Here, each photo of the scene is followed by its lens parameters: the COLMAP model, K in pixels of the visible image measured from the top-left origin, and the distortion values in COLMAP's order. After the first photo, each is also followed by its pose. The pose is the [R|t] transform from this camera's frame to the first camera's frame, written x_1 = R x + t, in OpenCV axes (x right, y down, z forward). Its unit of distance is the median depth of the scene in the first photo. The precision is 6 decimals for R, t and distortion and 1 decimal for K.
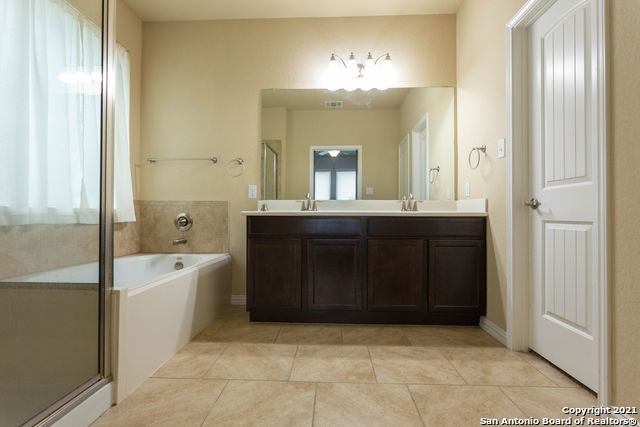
lens RADIAL K [[305.2, 0, 321.7], [0, 305.2, 213.4], [0, 0, 1]] dist [-0.021446, 0.008958]
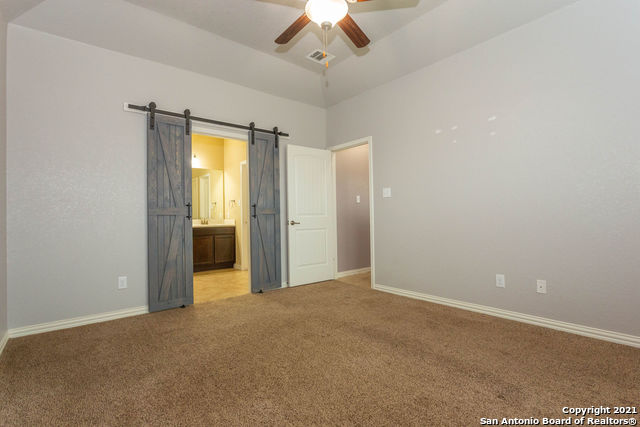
lens RADIAL K [[305.2, 0, 321.7], [0, 305.2, 213.4], [0, 0, 1]] dist [-0.021446, 0.008958]
pose [[0.742950, -0.006975, 0.669310, -0.573512], [0.012728, 0.999912, -0.003708, -0.070766], [-0.669225, 0.011273, 0.742974, -1.255472]]
